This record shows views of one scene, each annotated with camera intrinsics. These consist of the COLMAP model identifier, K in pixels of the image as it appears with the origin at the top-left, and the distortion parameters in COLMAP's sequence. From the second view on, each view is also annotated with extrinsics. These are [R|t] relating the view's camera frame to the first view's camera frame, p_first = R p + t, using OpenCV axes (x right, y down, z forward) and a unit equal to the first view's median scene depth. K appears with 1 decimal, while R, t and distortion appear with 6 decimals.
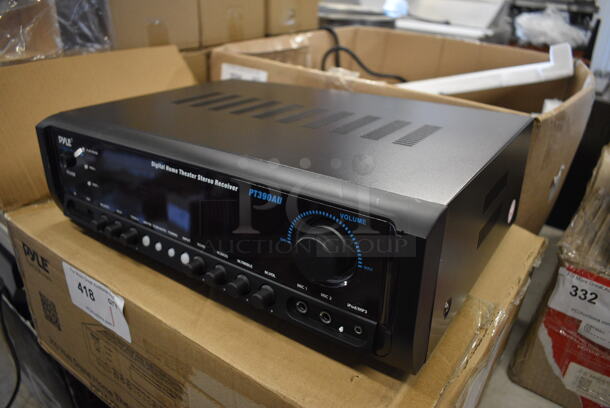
lens RADIAL K [[460.1, 0, 307.2], [0, 460.1, 208.4], [0, 0, 1]] dist [-0.109795, 0.022447]
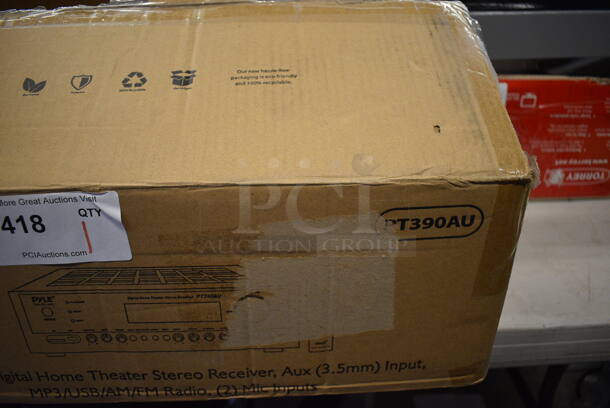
lens RADIAL K [[460.1, 0, 299.9], [0, 460.1, 195.2], [0, 0, 1]] dist [-0.109795, 0.022447]
pose [[0.782036, -0.320925, 0.534254, -0.610523], [0.304623, 0.944683, 0.121565, 0.227479], [-0.543714, 0.067678, 0.836538, 0.282528]]
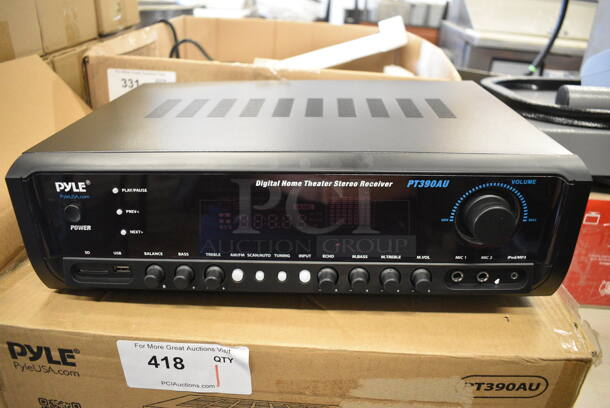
lens RADIAL K [[460.1, 0, 306.5], [0, 460.1, 206.5], [0, 0, 1]] dist [-0.109795, 0.022447]
pose [[0.843976, -0.249365, 0.474892, -0.713521], [0.236931, 0.967621, 0.087024, -0.113288], [-0.481216, 0.039070, 0.875731, 0.199634]]
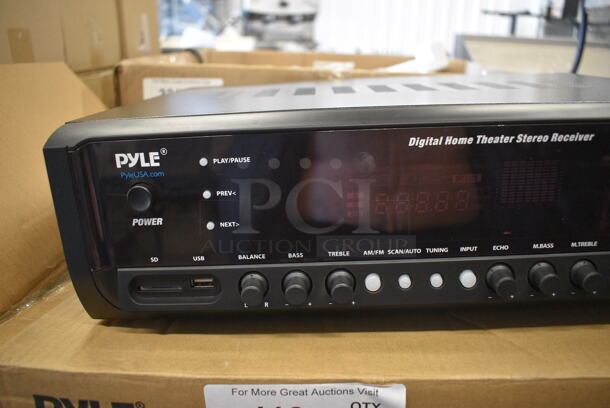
lens RADIAL K [[460.1, 0, 308.9], [0, 460.1, 206.3], [0, 0, 1]] dist [-0.109795, 0.022447]
pose [[0.833472, -0.217659, 0.507886, -0.816968], [0.274188, 0.960919, -0.038149, -0.030189], [-0.479734, 0.171053, 0.860579, 0.572044]]
